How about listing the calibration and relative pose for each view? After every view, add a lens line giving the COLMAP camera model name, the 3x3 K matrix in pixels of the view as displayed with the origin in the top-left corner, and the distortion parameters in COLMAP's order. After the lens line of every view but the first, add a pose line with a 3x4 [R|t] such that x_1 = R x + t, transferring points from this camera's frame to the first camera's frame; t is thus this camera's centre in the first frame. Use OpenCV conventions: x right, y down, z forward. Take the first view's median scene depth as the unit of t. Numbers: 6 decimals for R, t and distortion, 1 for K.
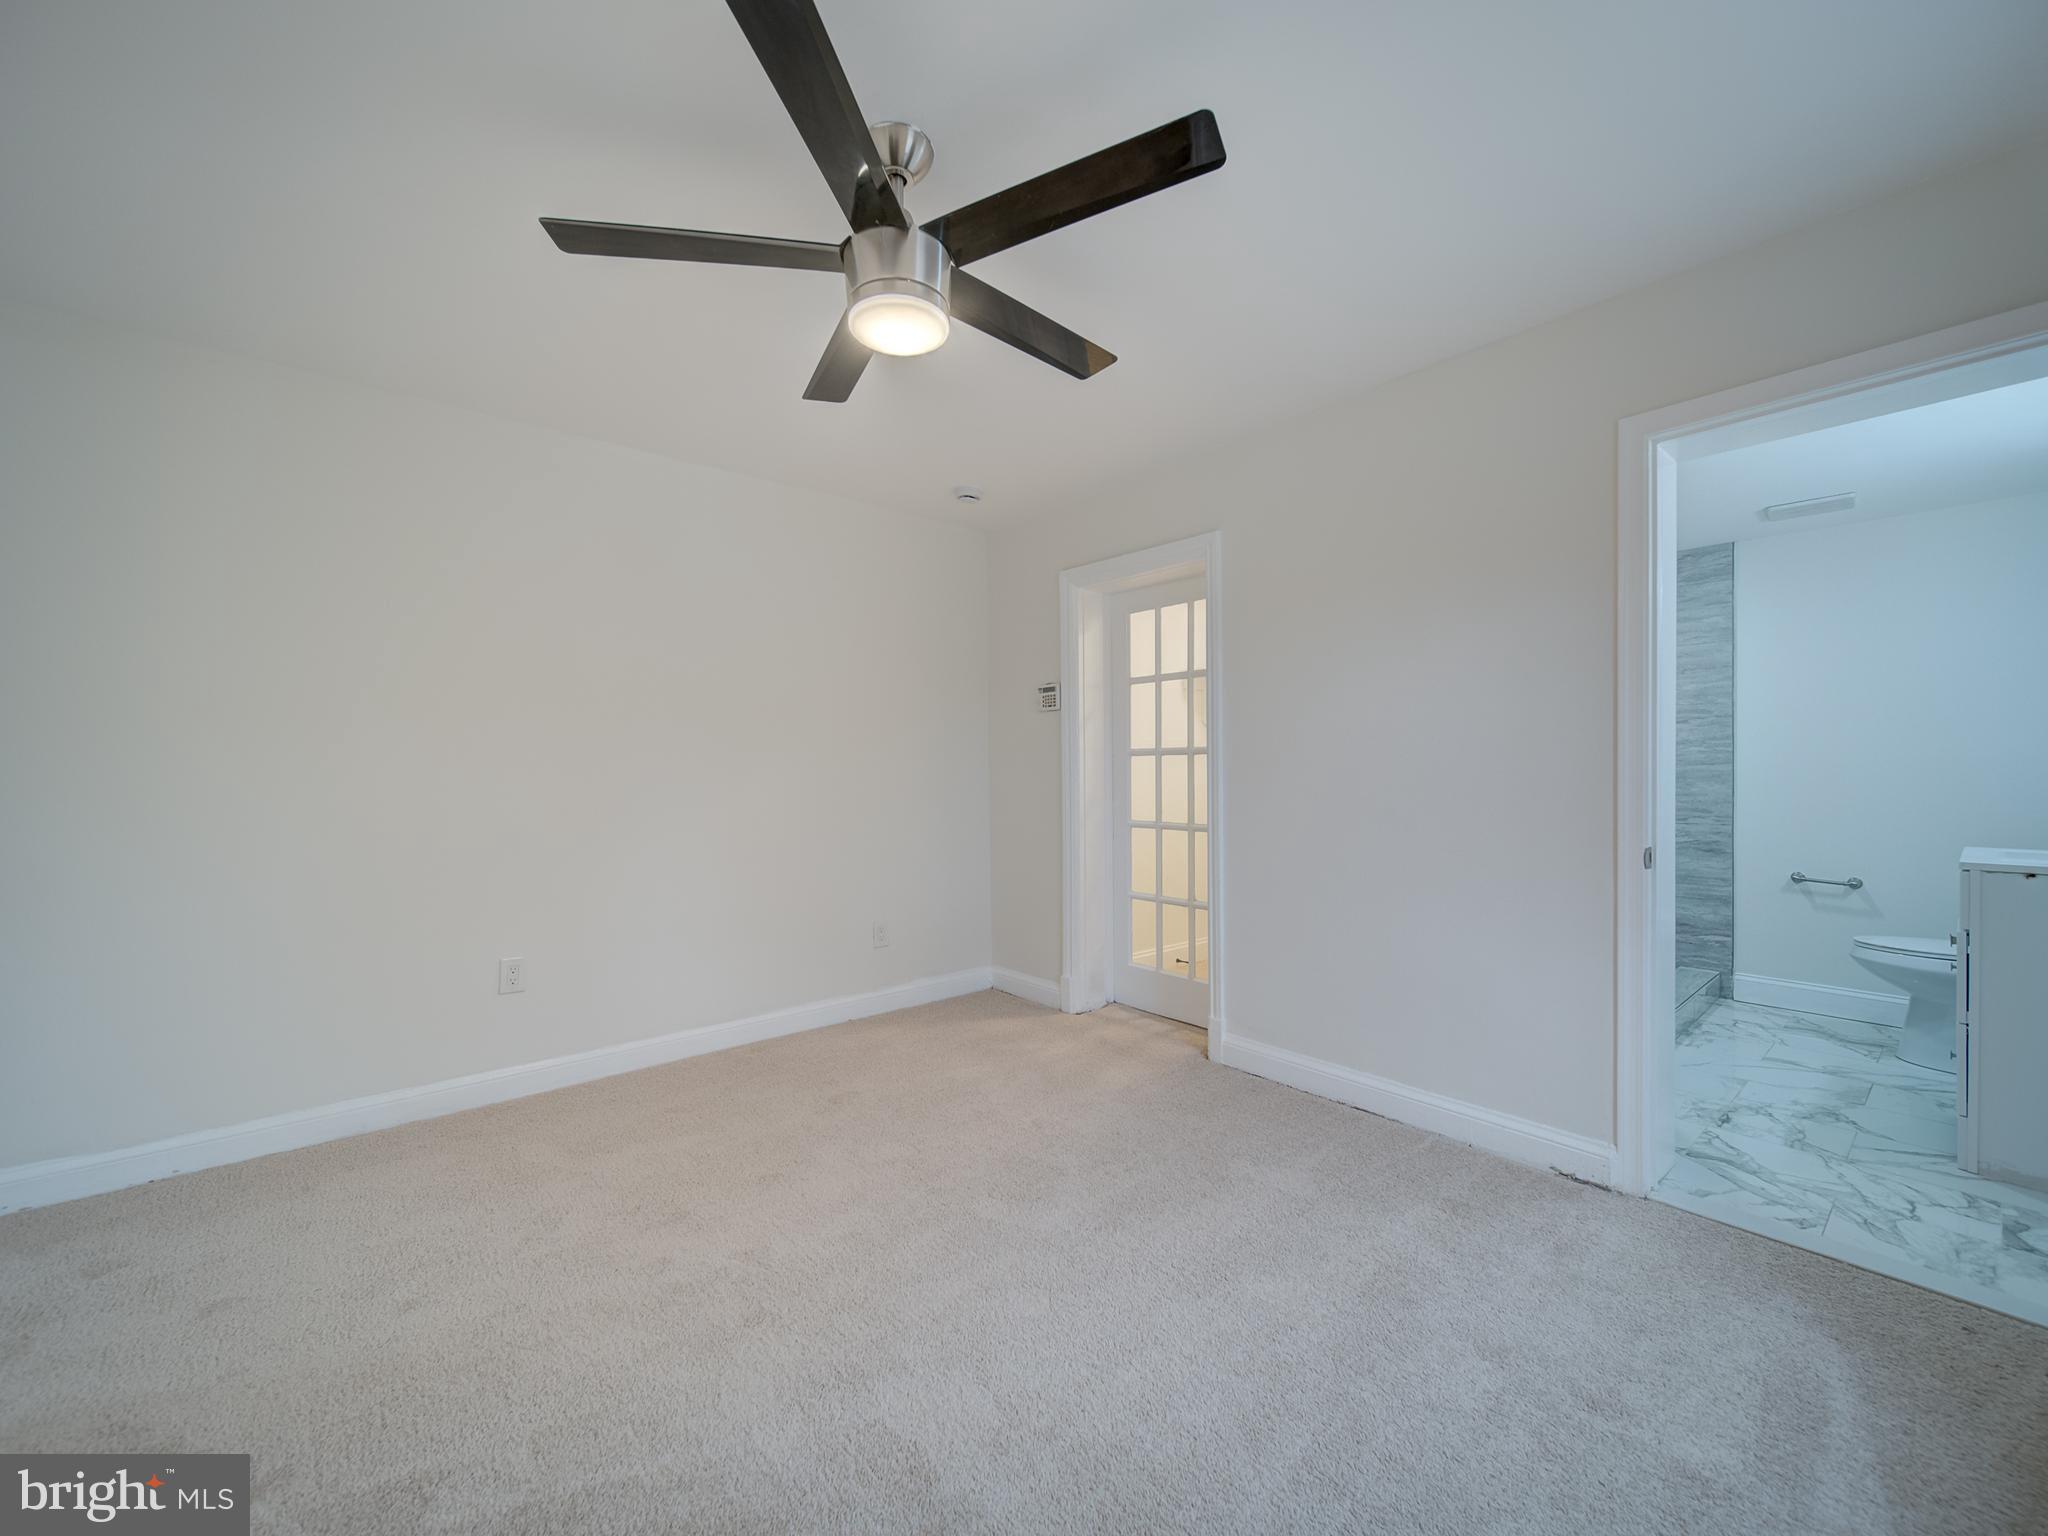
lens RADIAL K [[804.8, 0, 1028.3], [0, 804.8, 772.1], [0, 0, 1]] dist [-0.000344, -0.000927]
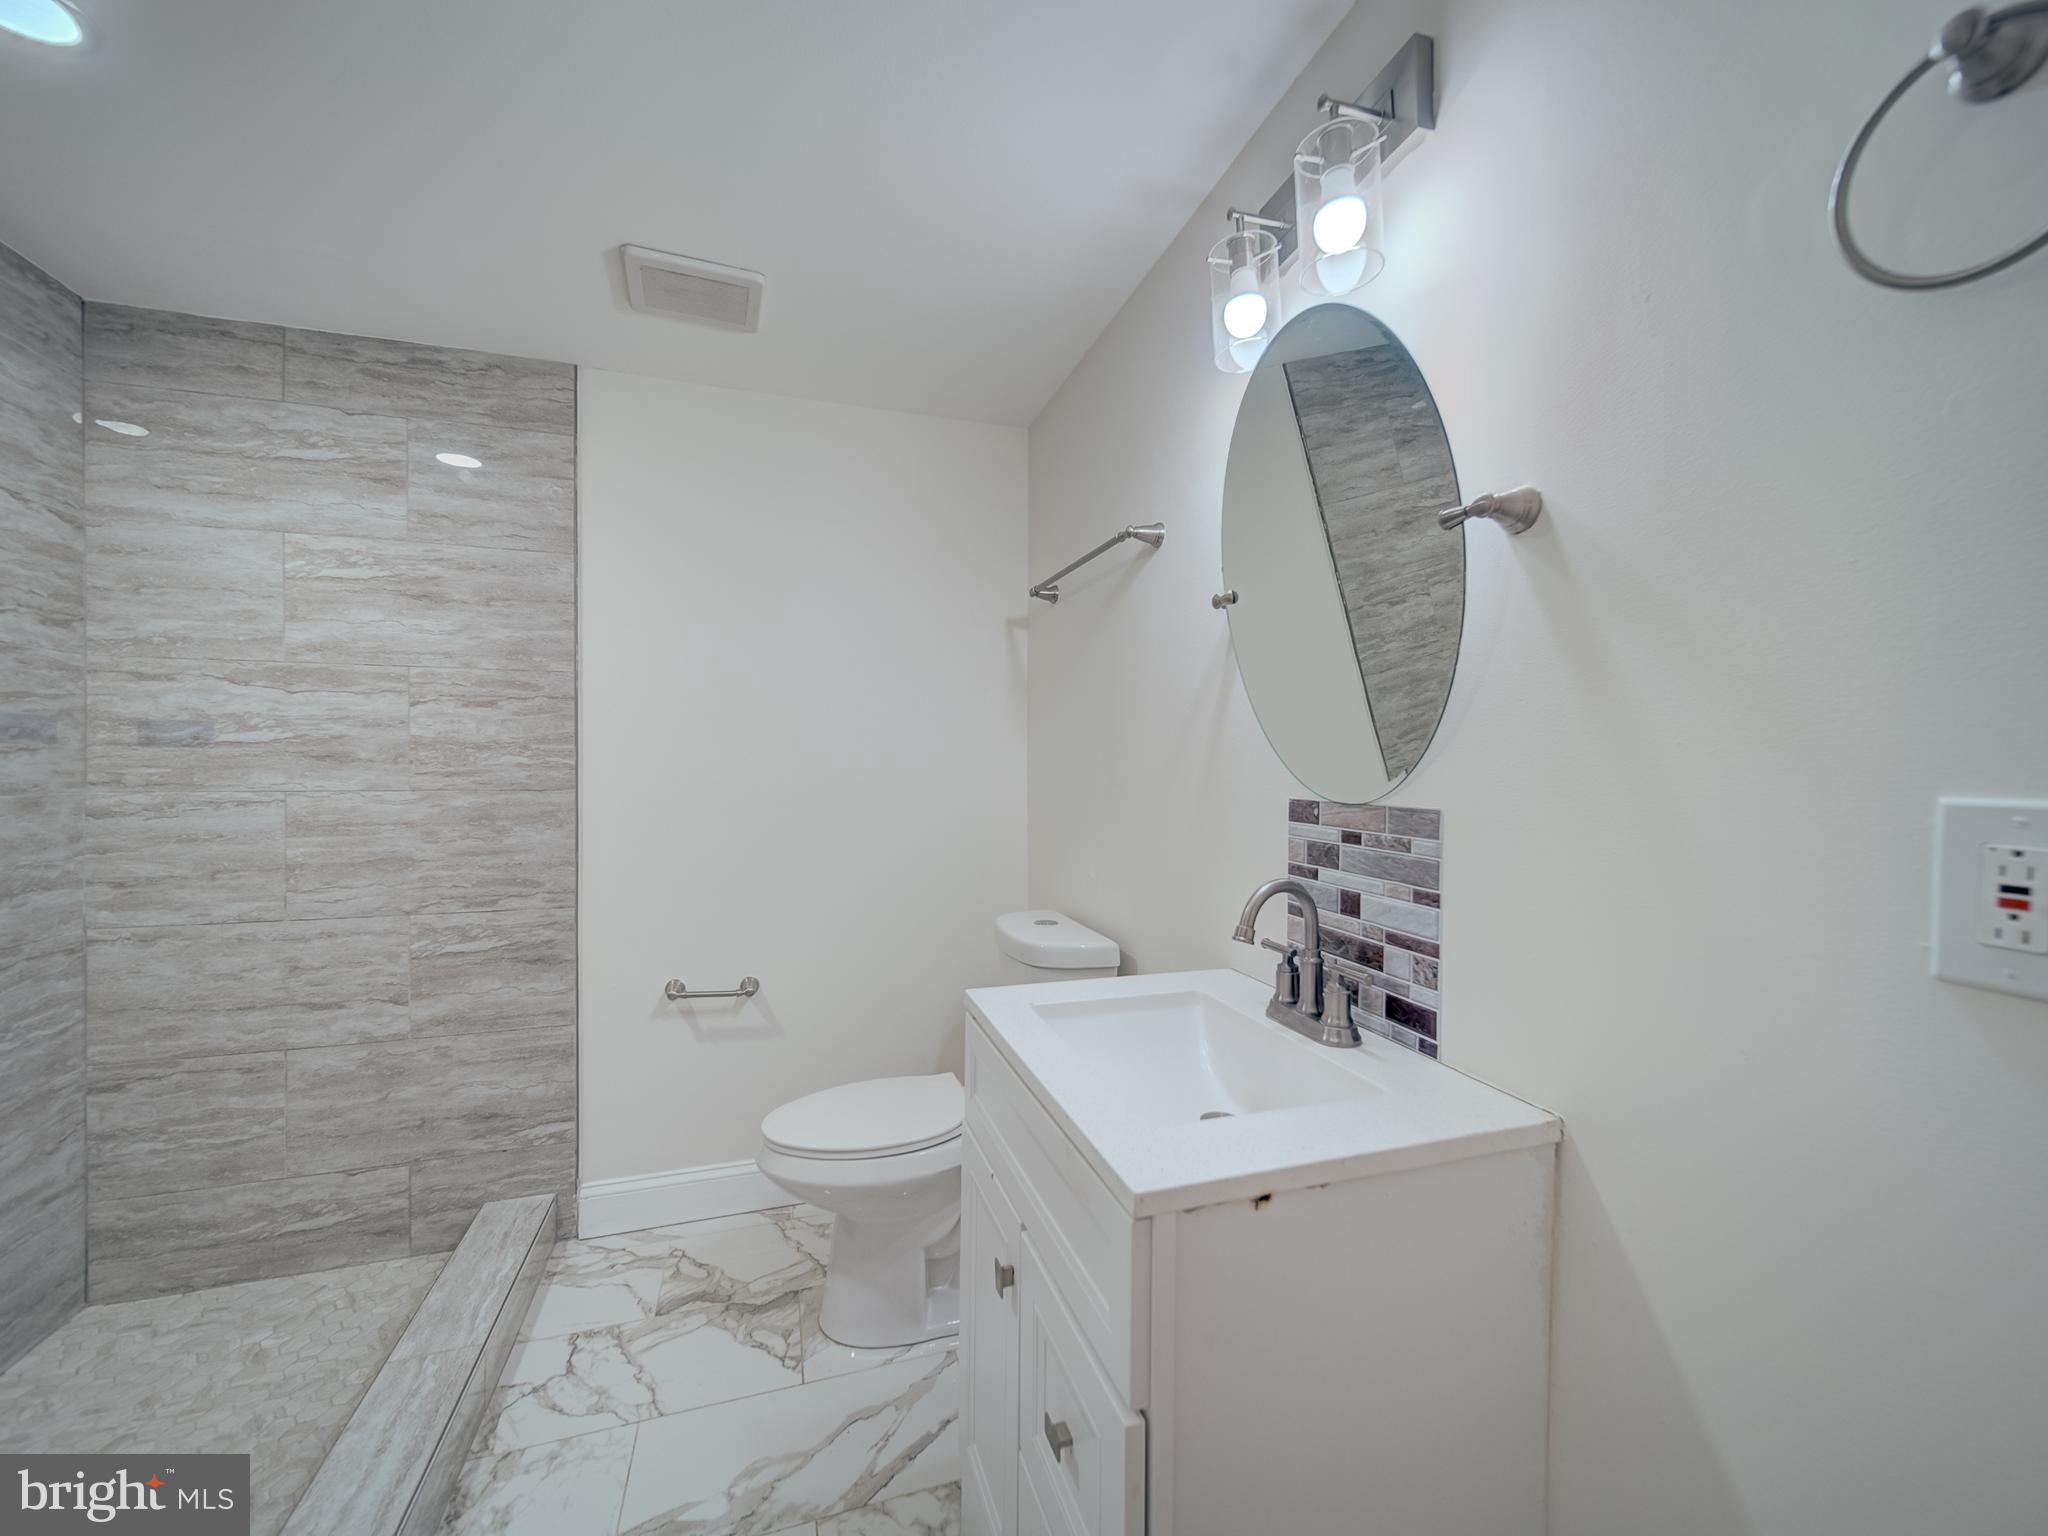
lens RADIAL K [[804.8, 0, 1028.3], [0, 804.8, 772.1], [0, 0, 1]] dist [-0.000344, -0.000927]
pose [[0.372924, -0.007650, 0.927830, 0.504687], [-0.001149, 0.999961, 0.008707, -0.026892], [-0.927861, -0.004313, 0.372901, 0.536262]]
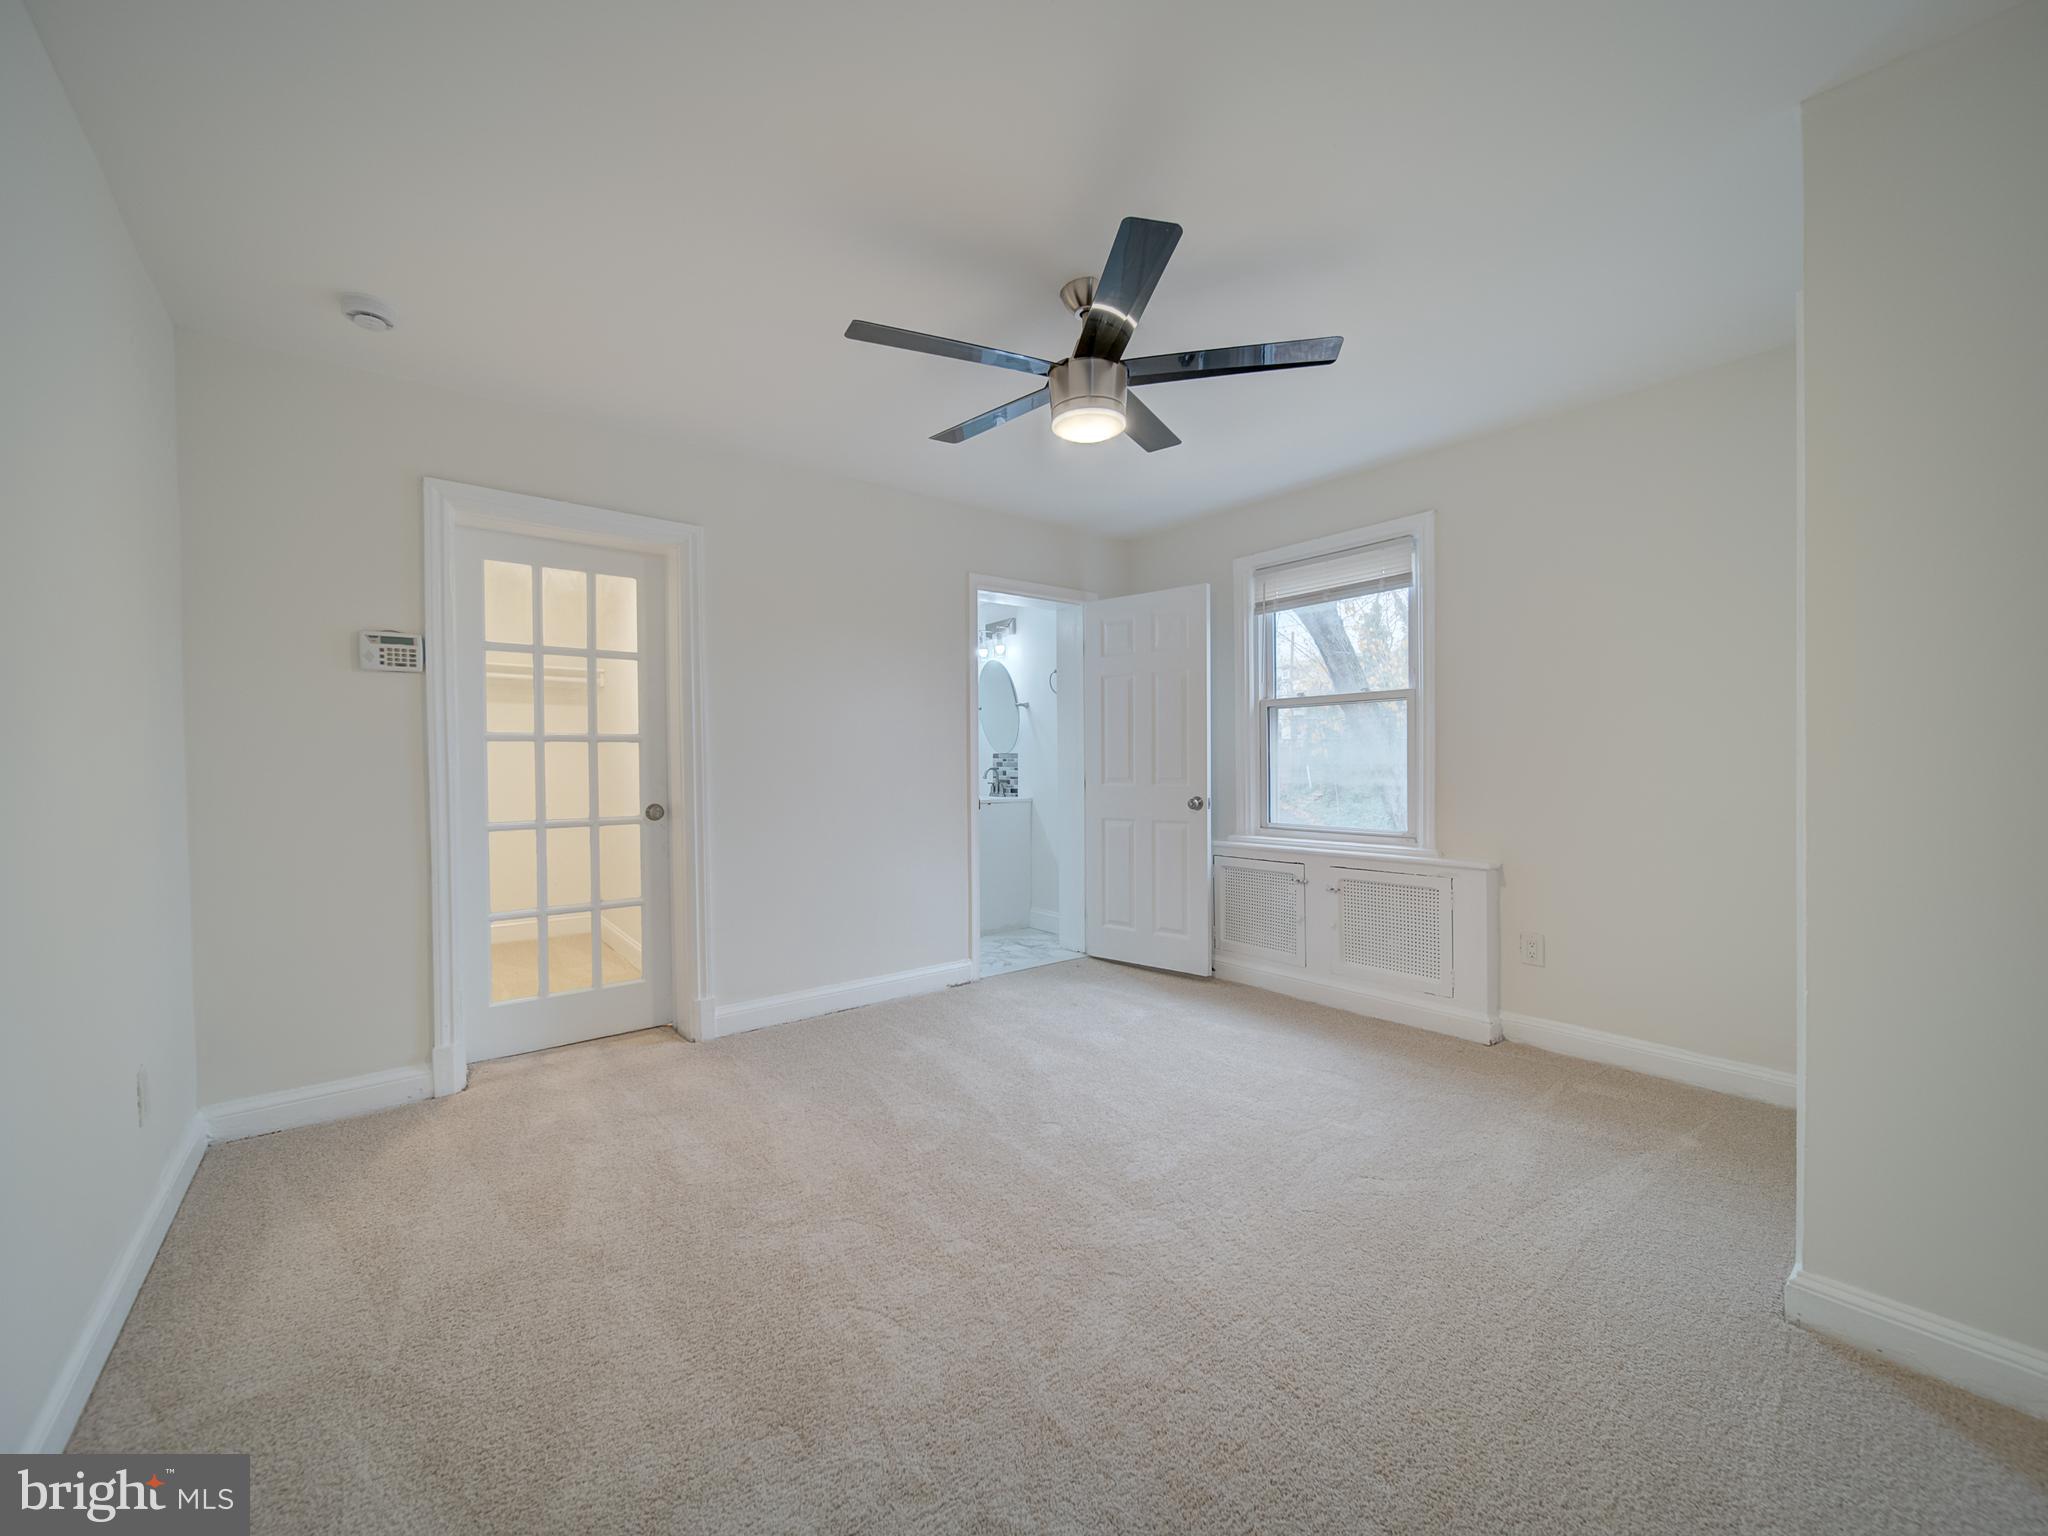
lens RADIAL K [[804.8, 0, 1028.3], [0, 804.8, 772.1], [0, 0, 1]] dist [-0.000344, -0.000927]
pose [[0.031950, -0.010611, 0.999433, -0.637930], [0.006826, 0.999923, 0.010398, 0.005155], [-0.999466, 0.006490, 0.032020, 0.447112]]
